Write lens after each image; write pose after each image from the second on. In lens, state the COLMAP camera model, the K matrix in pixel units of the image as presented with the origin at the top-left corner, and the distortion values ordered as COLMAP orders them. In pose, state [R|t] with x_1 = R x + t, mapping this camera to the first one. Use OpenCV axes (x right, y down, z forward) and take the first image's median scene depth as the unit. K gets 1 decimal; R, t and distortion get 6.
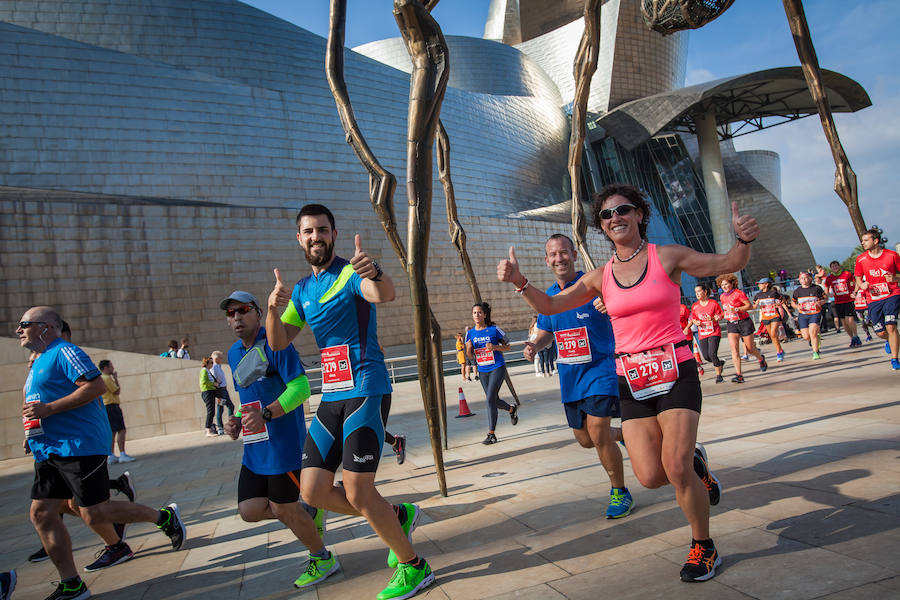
lens RADIAL K [[699.5, 0, 450.0], [0, 699.5, 300.0], [0, 0, 1]] dist [-0.051169, 0.109210]
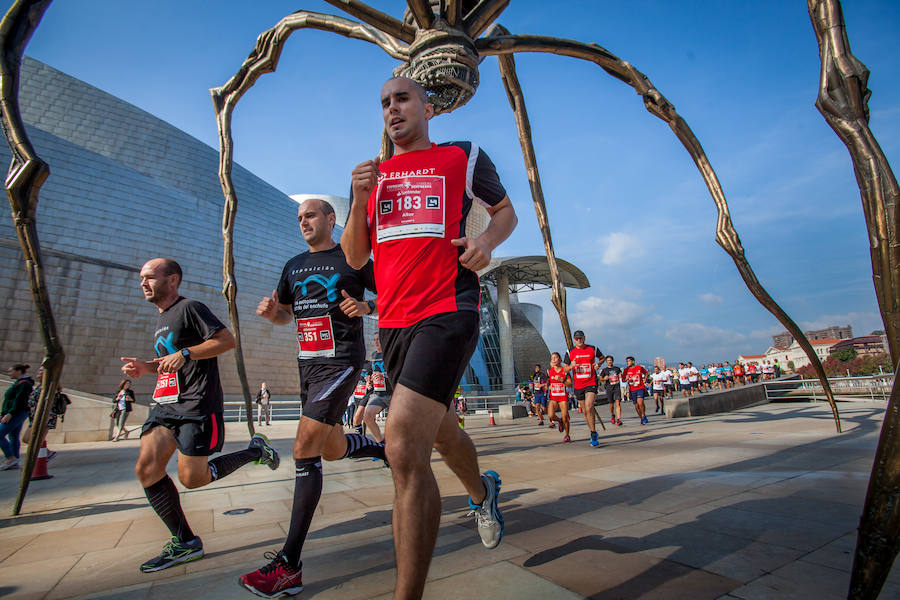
lens RADIAL K [[433.2, 0, 450.0], [0, 433.2, 300.0], [0, 0, 1]] dist [-0.076873, 0.033764]
pose [[0.964909, 0.154064, 0.212638, 0.060788], [-0.113227, 0.974754, -0.192443, 0.004746], [-0.236919, 0.161614, 0.957993, 0.084330]]
